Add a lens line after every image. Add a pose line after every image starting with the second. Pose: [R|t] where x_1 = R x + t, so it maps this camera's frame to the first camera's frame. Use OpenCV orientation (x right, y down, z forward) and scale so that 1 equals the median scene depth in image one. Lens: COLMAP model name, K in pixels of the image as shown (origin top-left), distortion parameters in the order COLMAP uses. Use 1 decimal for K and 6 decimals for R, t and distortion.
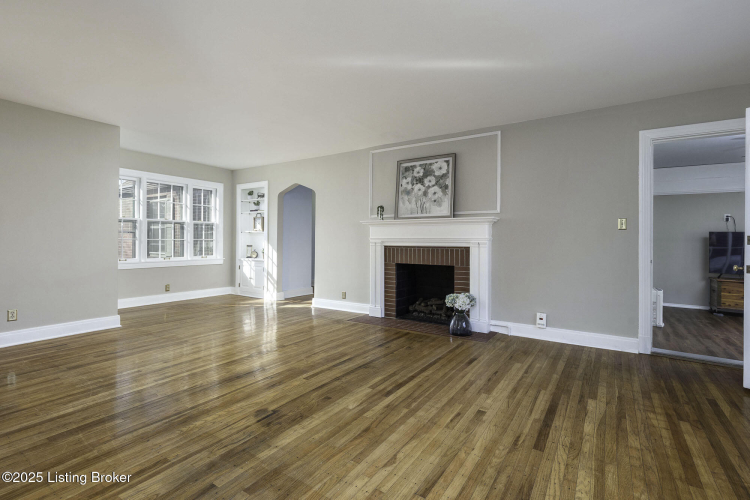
lens RADIAL K [[356.0, 0, 373.6], [0, 356.0, 241.1], [0, 0, 1]] dist [0.000331, -0.000126]
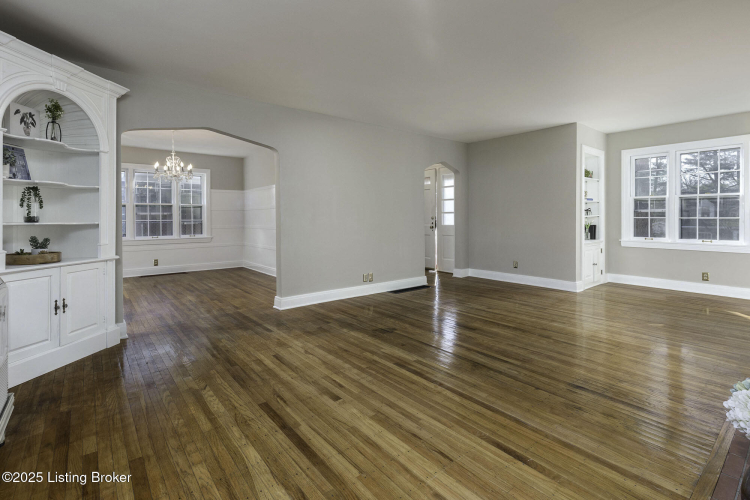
lens RADIAL K [[356.6, 0, 375.4], [0, 356.6, 221.3], [0, 0, 1]] dist [0.000617, -0.000059]
pose [[-0.299574, 0.005100, -0.954059, 0.607734], [-0.002313, 0.999979, 0.006072, 0.000009], [0.954070, 0.004026, -0.299556, 0.712555]]
